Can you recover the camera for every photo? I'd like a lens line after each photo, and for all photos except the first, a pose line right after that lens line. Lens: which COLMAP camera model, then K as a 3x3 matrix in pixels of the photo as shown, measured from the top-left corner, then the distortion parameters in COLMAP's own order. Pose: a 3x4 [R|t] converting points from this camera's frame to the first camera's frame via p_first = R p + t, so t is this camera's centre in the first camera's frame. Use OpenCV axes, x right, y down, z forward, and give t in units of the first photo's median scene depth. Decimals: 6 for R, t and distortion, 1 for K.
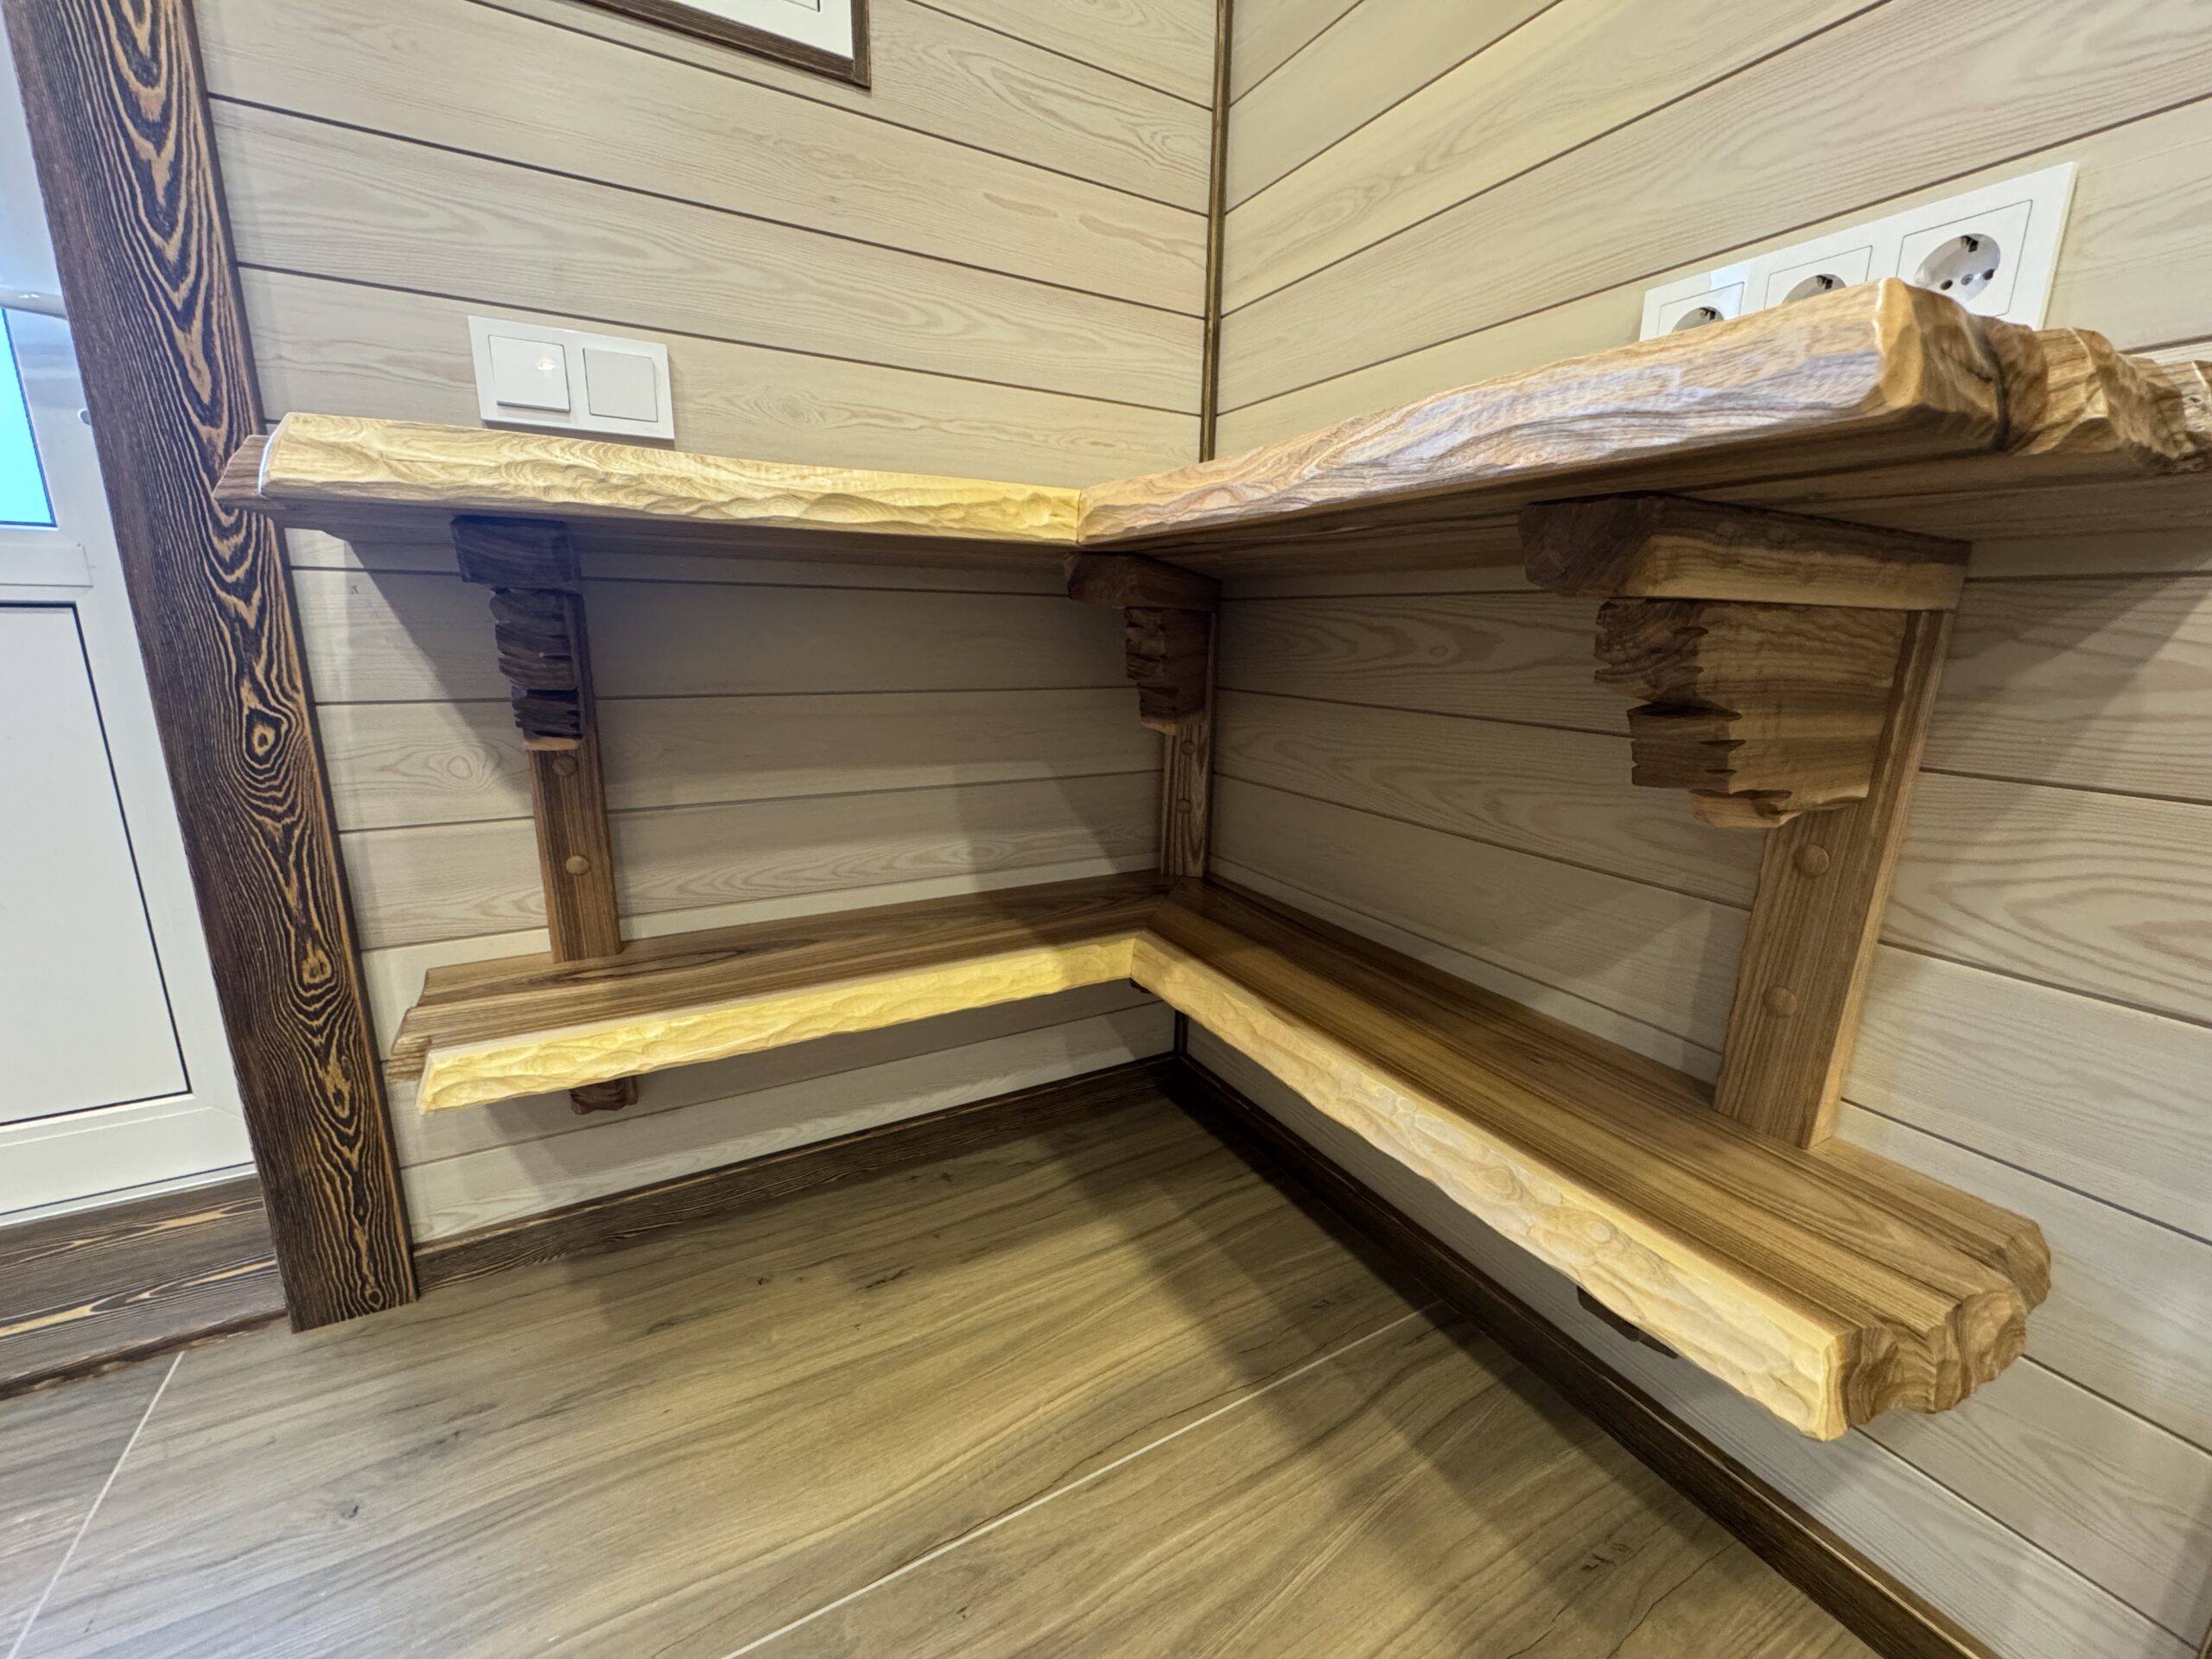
lens RADIAL K [[888.0, 0, 1106.0], [0, 888.0, 829.5], [0, 0, 1]] dist [-0.000864, -0.000599]
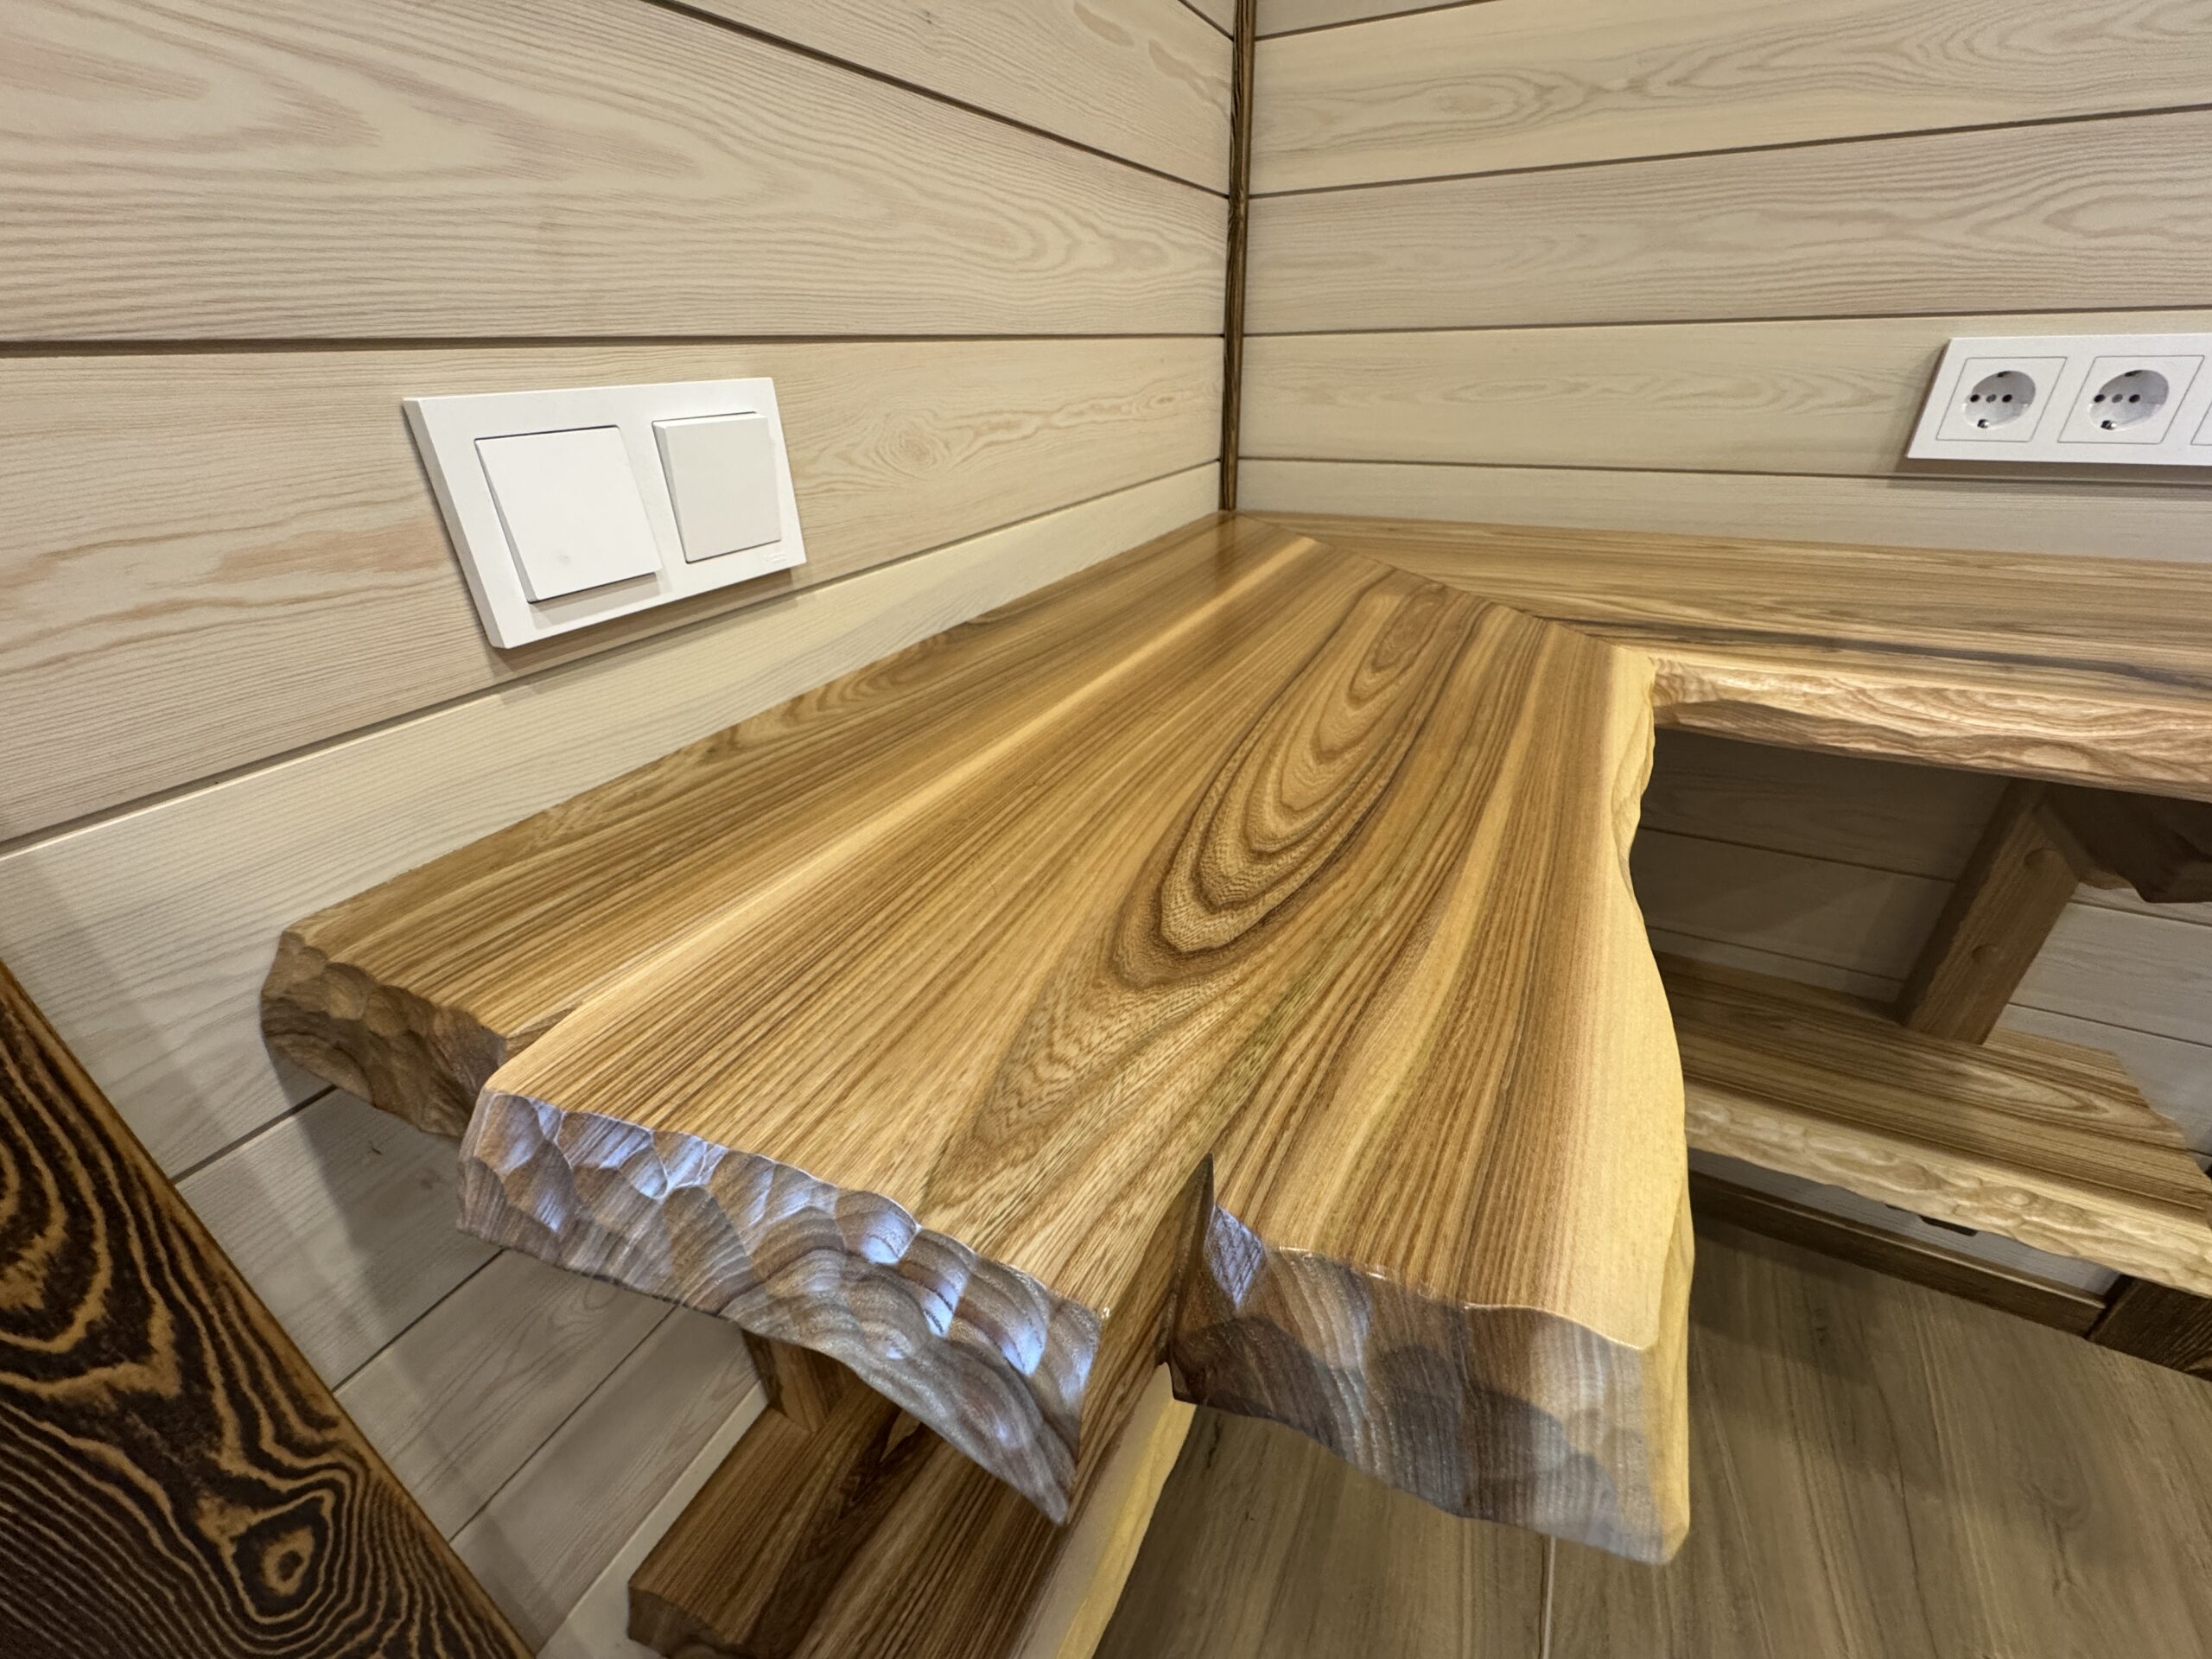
lens RADIAL K [[890.9, 0, 1106.0], [0, 890.9, 829.5], [0, 0, 1]] dist [-0.001836, -0.000233]
pose [[0.829885, -0.299802, 0.470541, -0.677110], [0.163281, 0.936944, 0.308991, -0.456365], [-0.533507, -0.179597, 0.826508, 0.479713]]
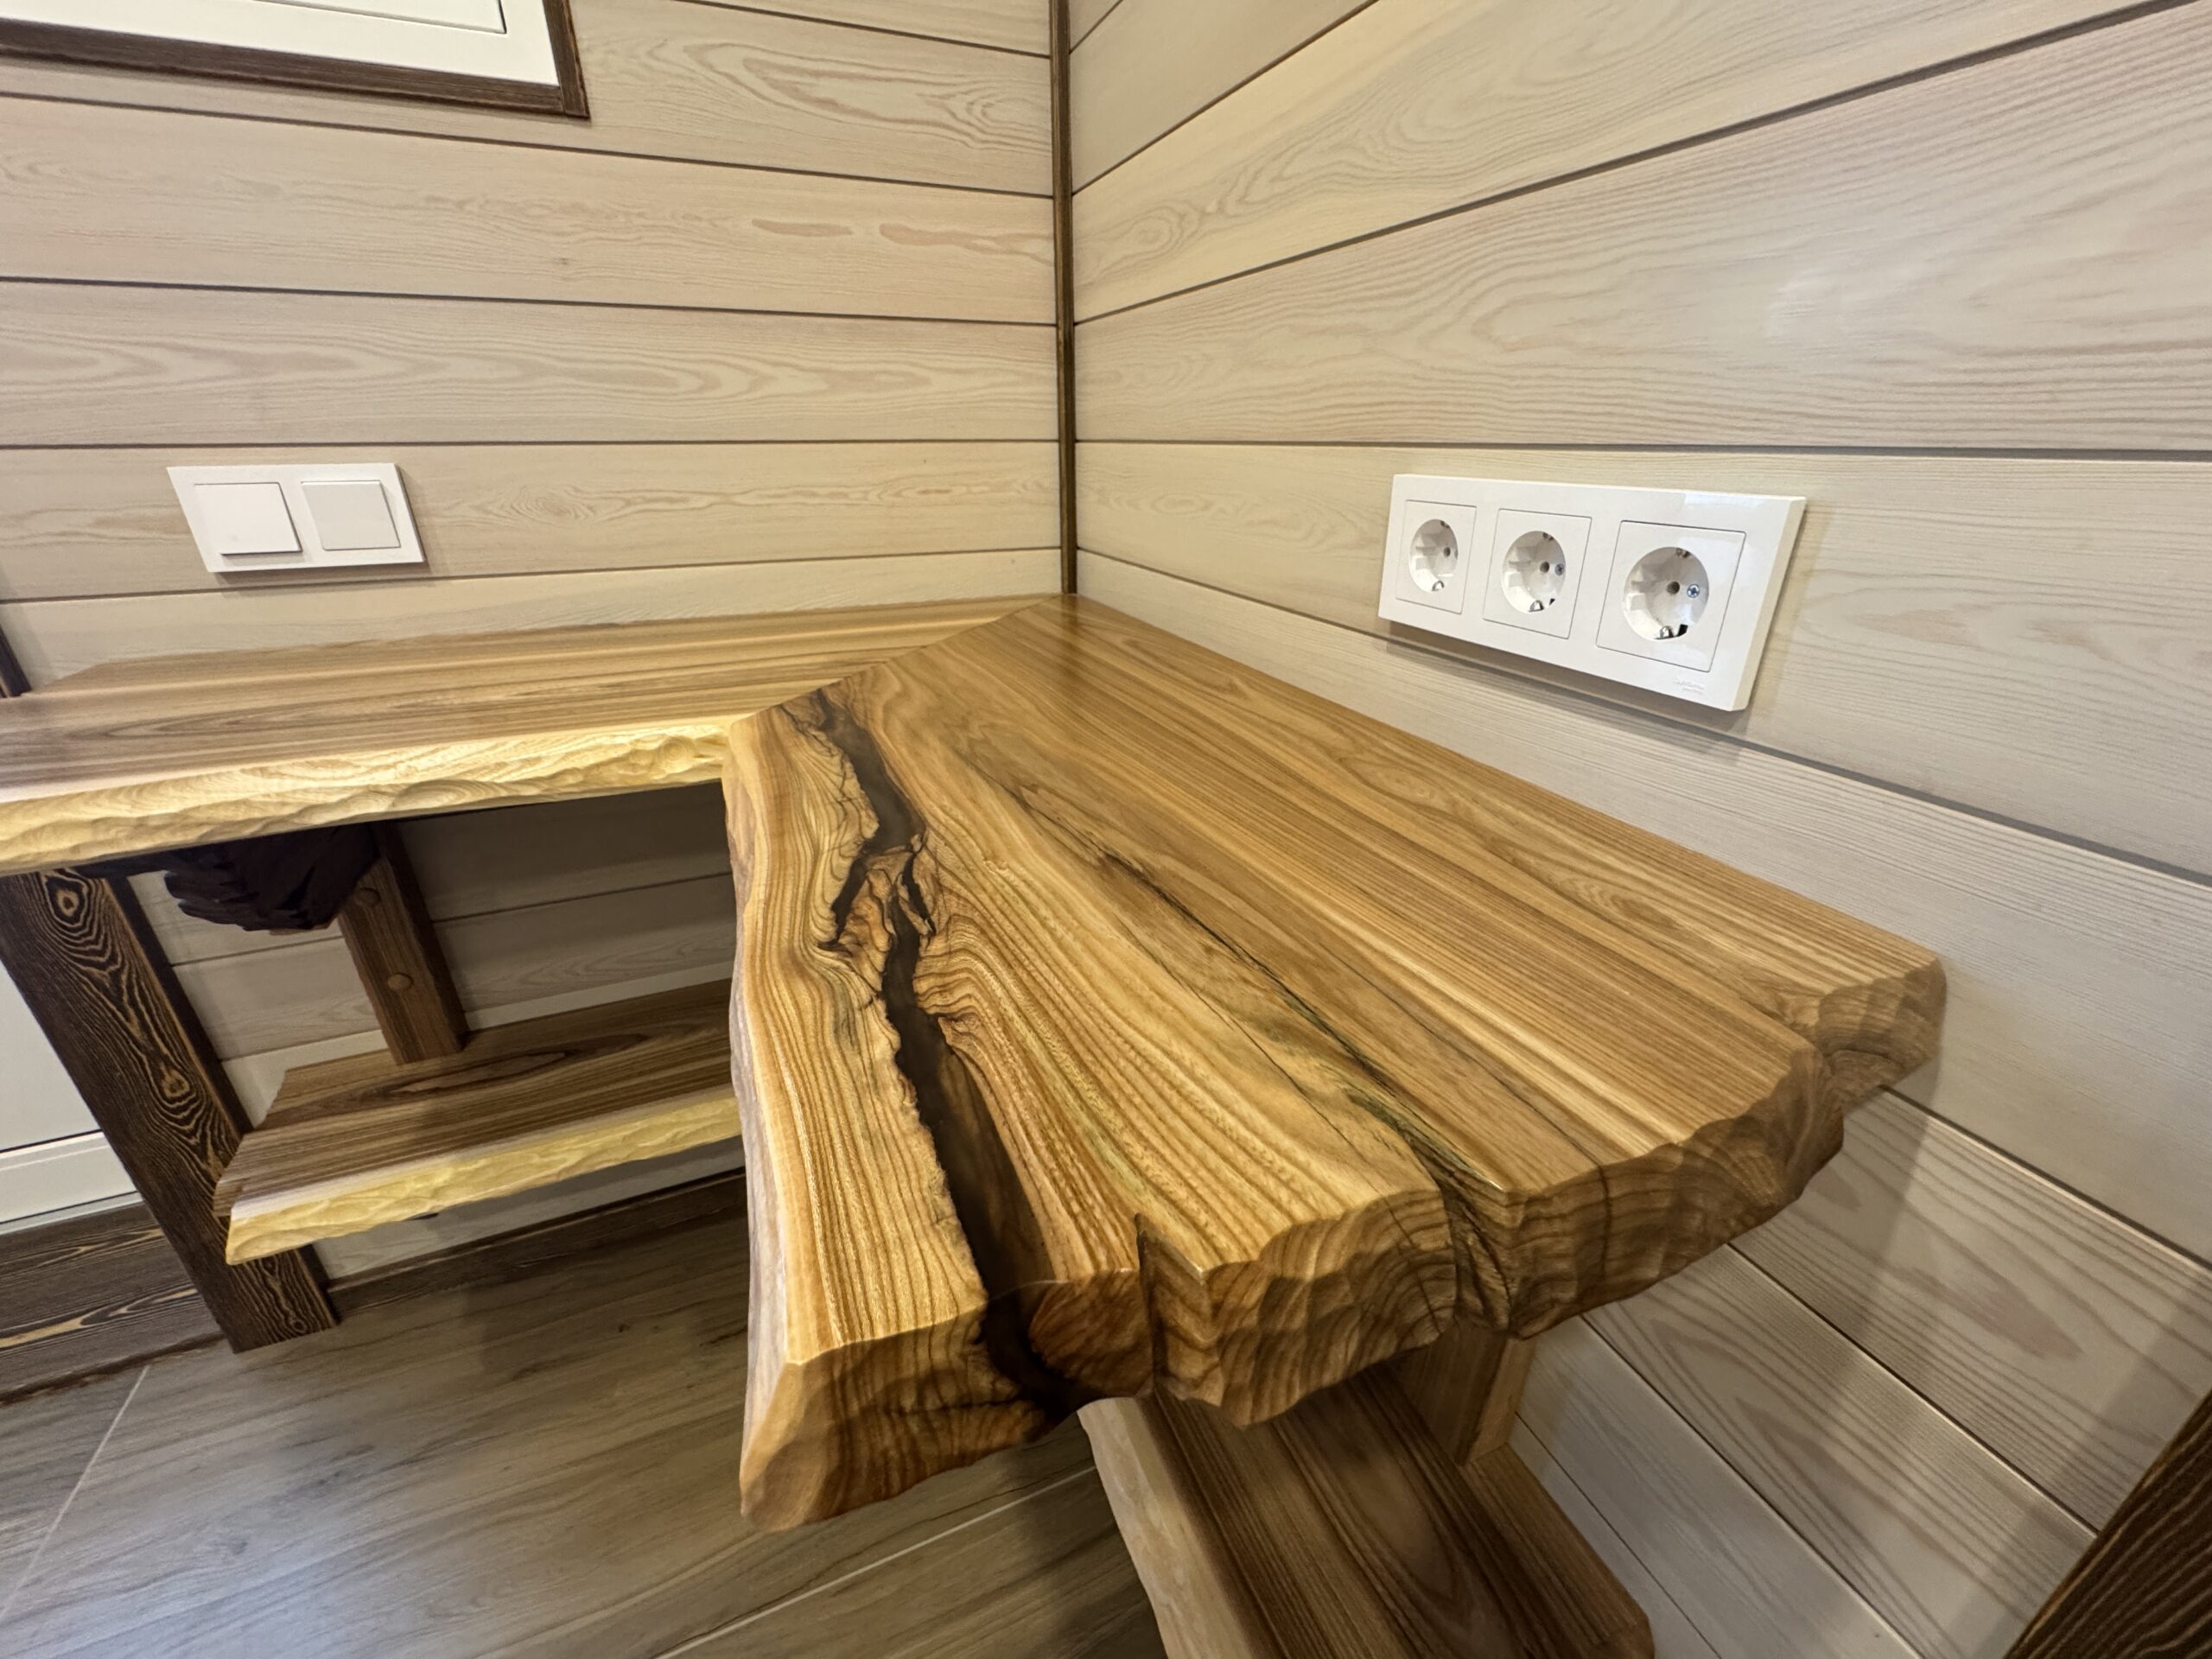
lens RADIAL K [[890.9, 0, 1106.0], [0, 890.9, 829.5], [0, 0, 1]] dist [-0.001836, -0.000233]
pose [[0.993554, 0.025674, -0.110411, 0.370625], [-0.004274, 0.981806, 0.189837, -0.367695], [0.113276, -0.188142, 0.975588, 0.113342]]
